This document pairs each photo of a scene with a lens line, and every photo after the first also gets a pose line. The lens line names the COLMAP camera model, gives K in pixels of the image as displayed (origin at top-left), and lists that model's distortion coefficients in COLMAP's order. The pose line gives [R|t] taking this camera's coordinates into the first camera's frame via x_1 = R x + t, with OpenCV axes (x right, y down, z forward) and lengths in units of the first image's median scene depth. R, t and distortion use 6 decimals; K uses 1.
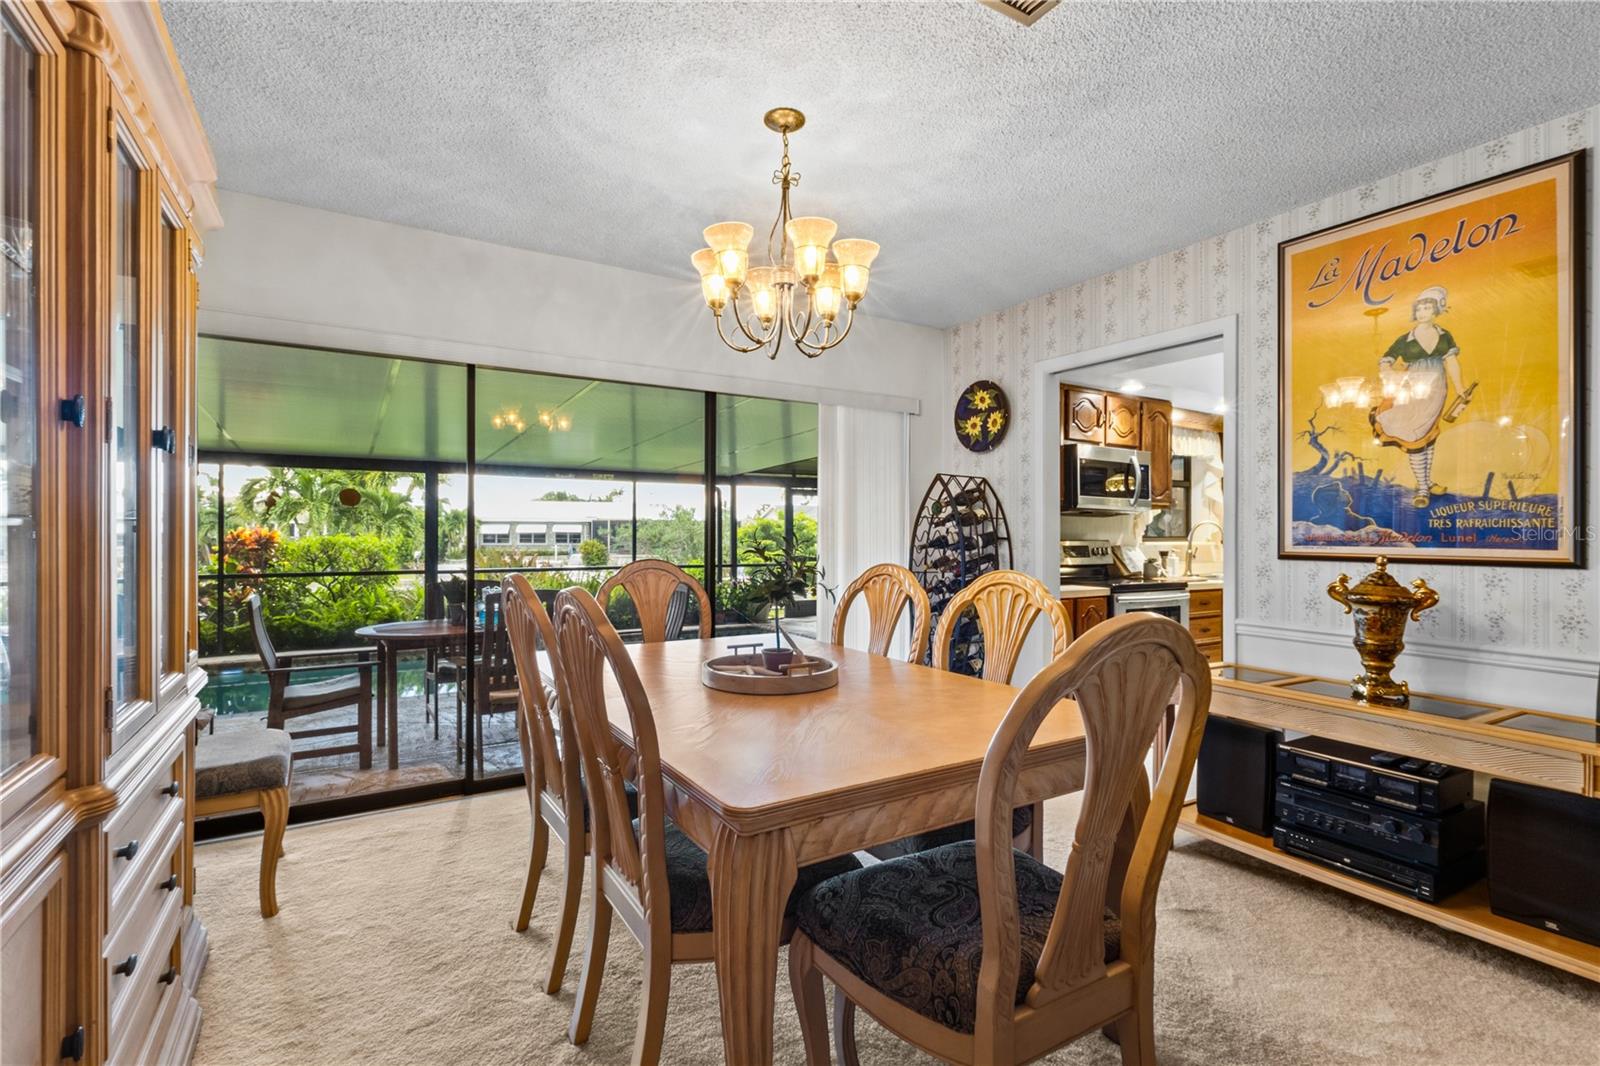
lens RADIAL K [[740.0, 0, 806.9], [0, 740.0, 532.0], [0, 0, 1]] dist [-0.000570, 0.002251]
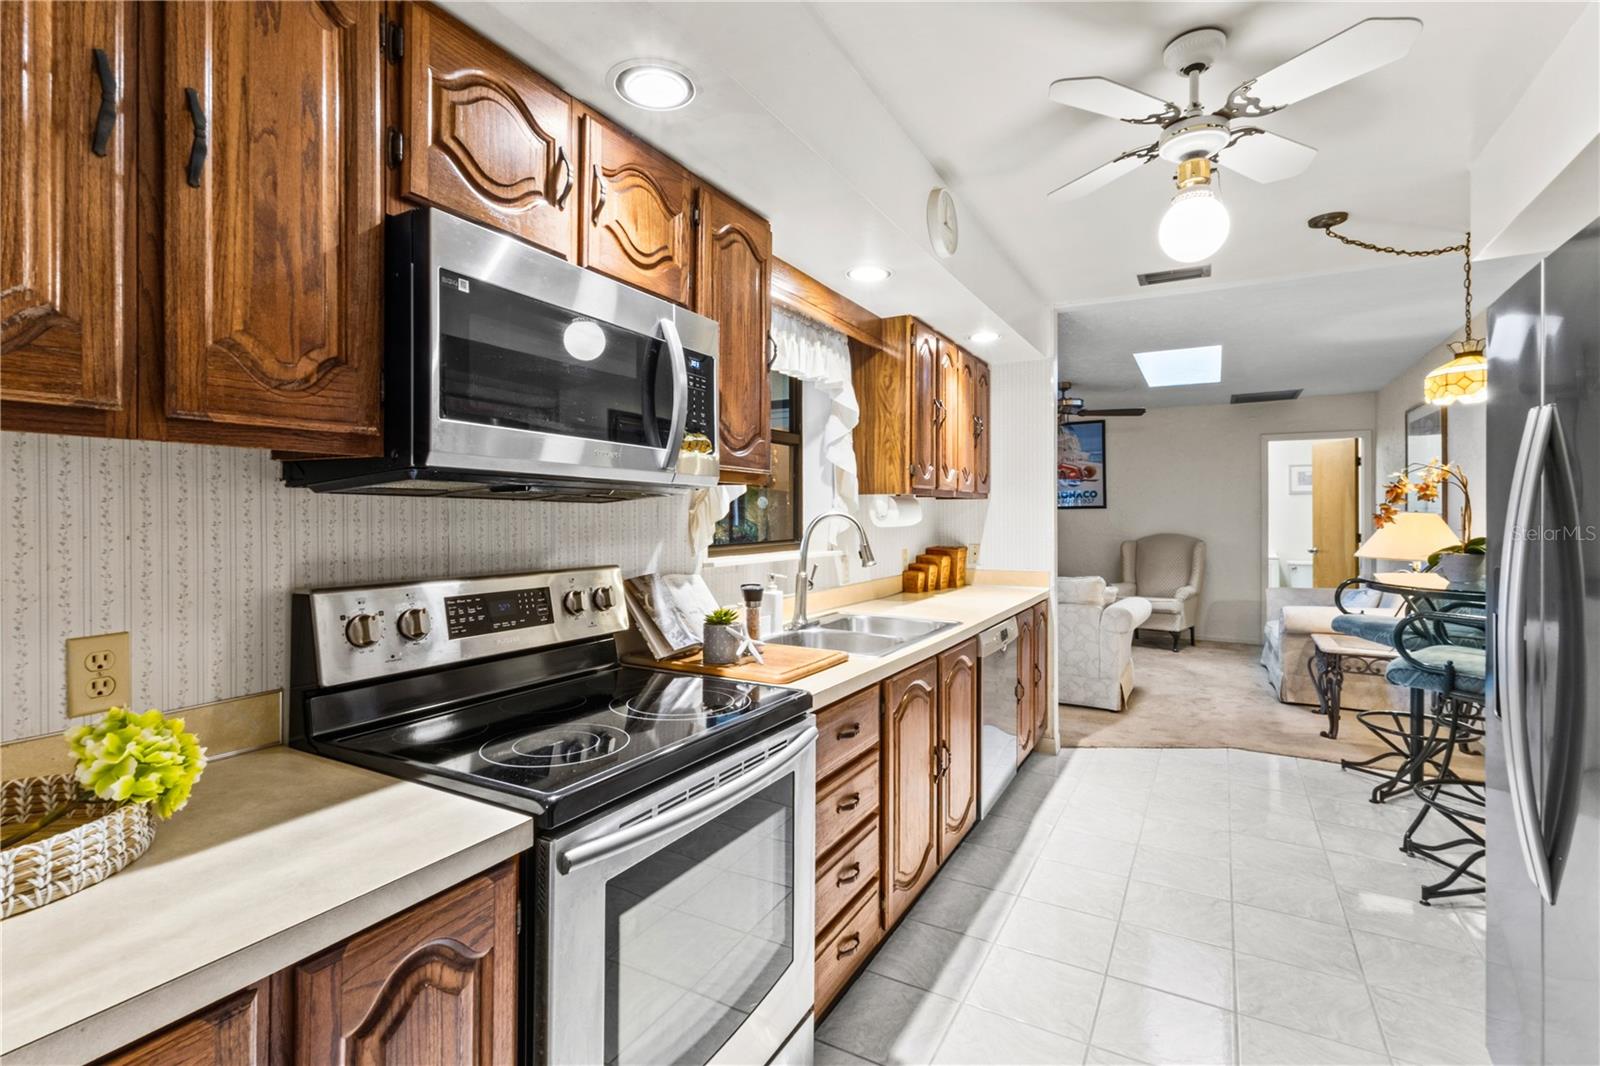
lens RADIAL K [[740.0, 0, 801.9], [0, 740.0, 501.1], [0, 0, 1]] dist [-0.000570, 0.002251]
pose [[0.874946, 0.006156, 0.484181, 0.307680], [-0.000304, 0.999926, -0.012164, -0.016434], [-0.484220, 0.010496, 0.874884, 0.627954]]
